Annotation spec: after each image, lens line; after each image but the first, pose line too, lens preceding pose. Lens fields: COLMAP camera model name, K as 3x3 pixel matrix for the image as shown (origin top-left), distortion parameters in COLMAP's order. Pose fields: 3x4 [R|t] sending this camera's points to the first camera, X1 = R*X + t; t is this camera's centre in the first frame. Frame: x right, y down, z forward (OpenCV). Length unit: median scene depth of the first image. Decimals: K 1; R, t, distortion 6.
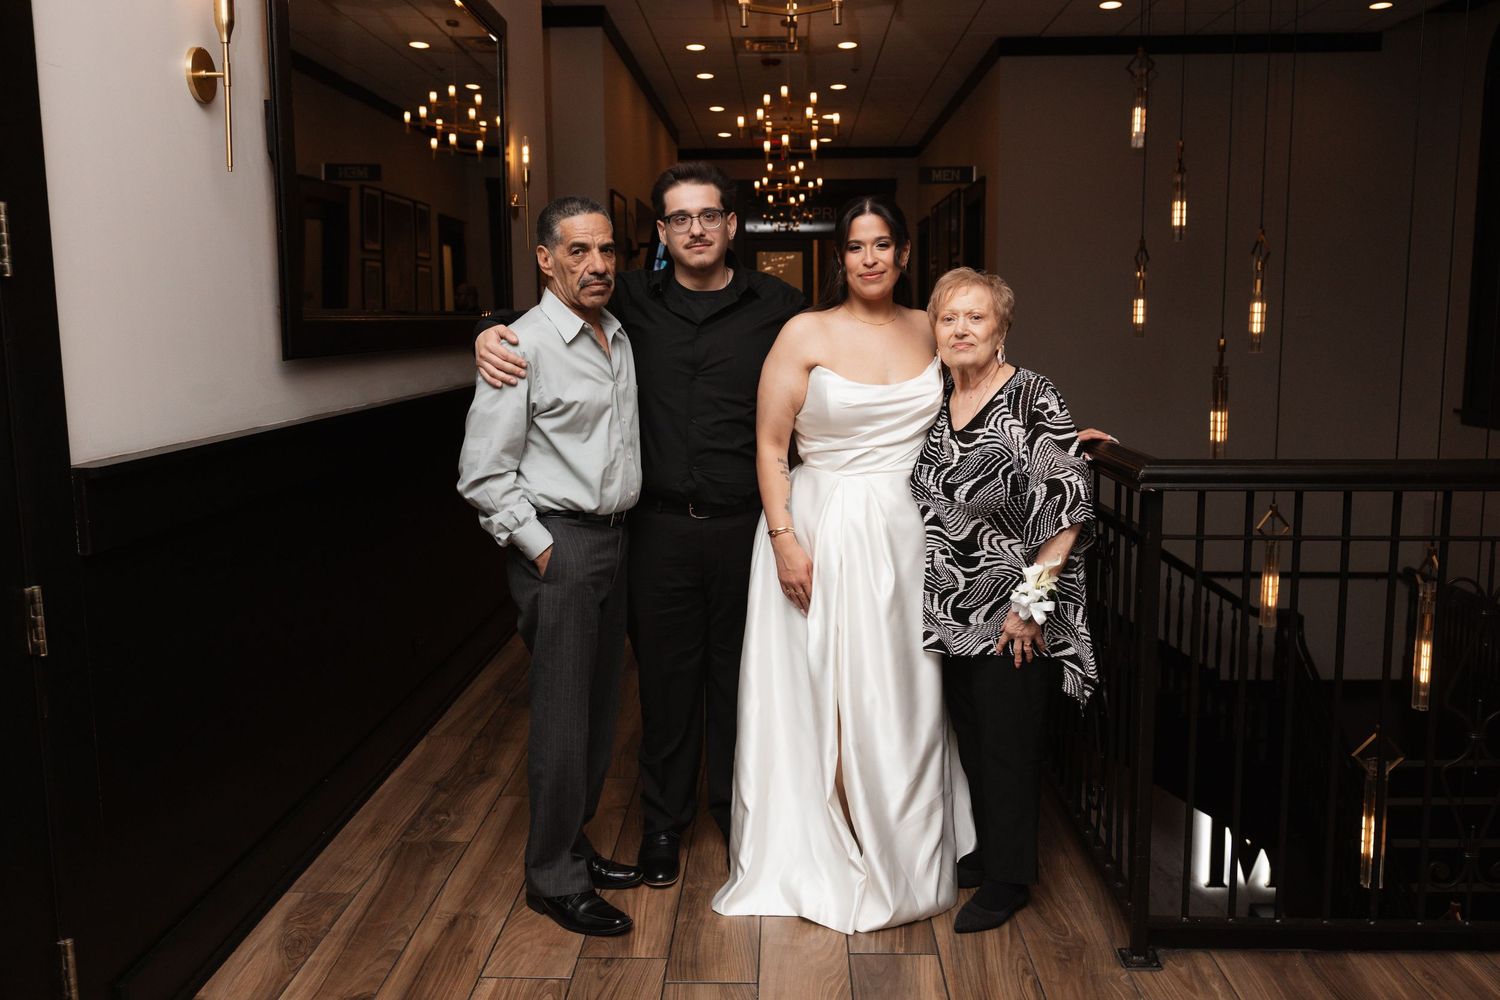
lens RADIAL K [[1266.2, 0, 756.7], [0, 1266.2, 492.9], [0, 0, 1]] dist [-0.008574, 0.005083]
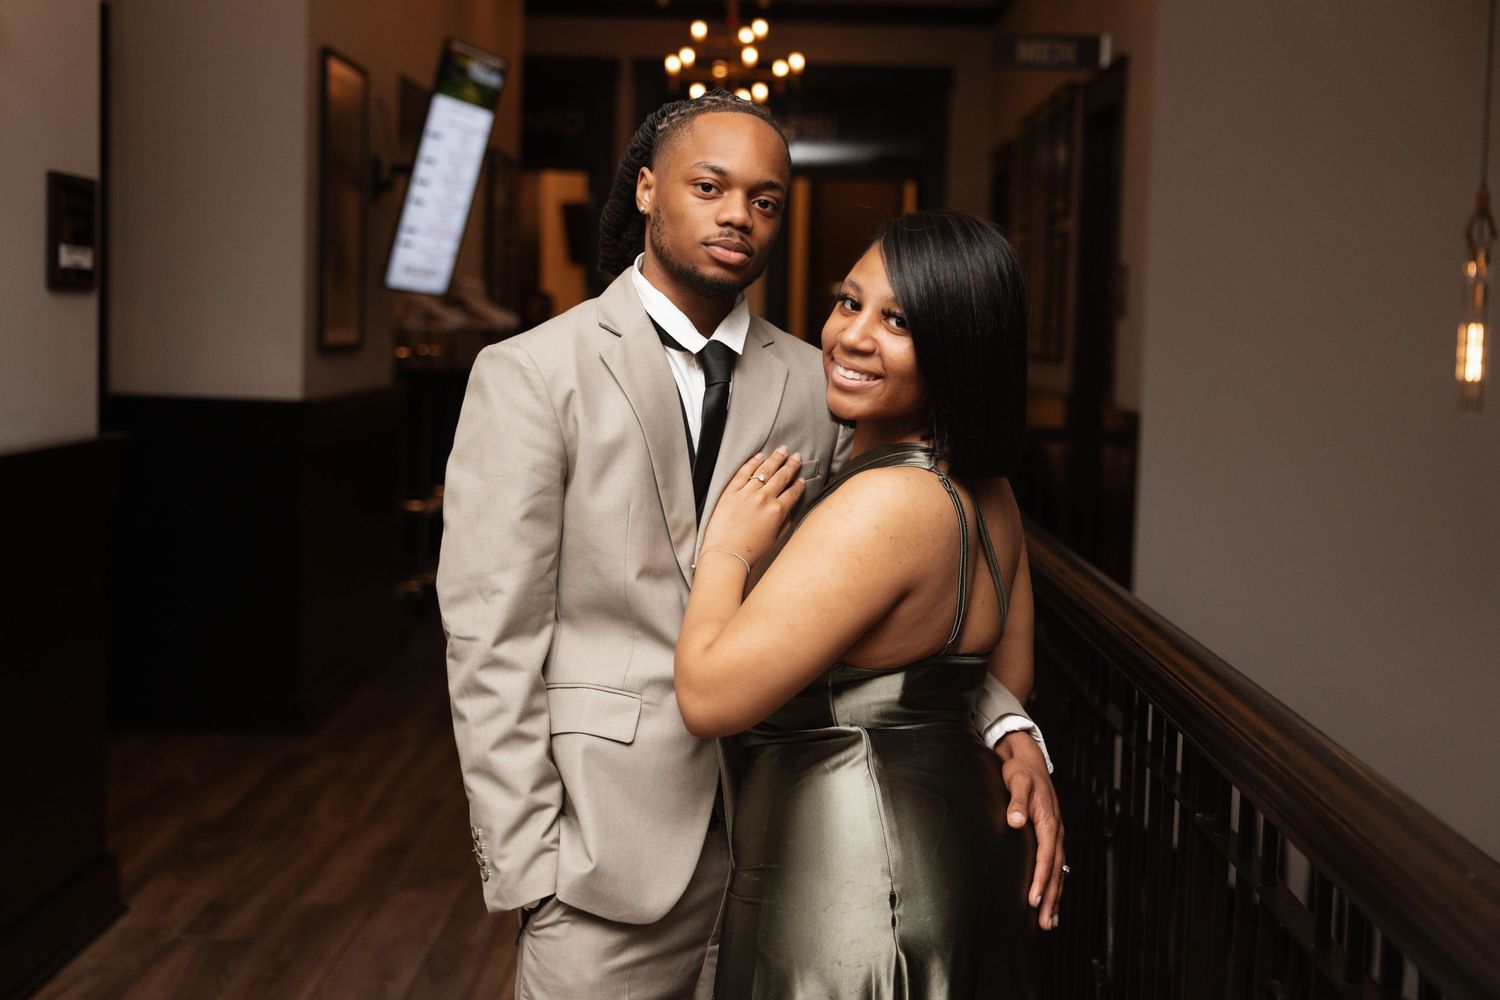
lens RADIAL K [[2108.8, 0, 743.9], [0, 2108.8, 495.3], [0, 0, 1]] dist [-0.011197, 0.032461]
pose [[0.999313, 0.036353, 0.007217, 0.037935], [-0.035923, 0.997962, -0.052739, -0.038199], [-0.009119, 0.052444, 0.998582, 0.225458]]
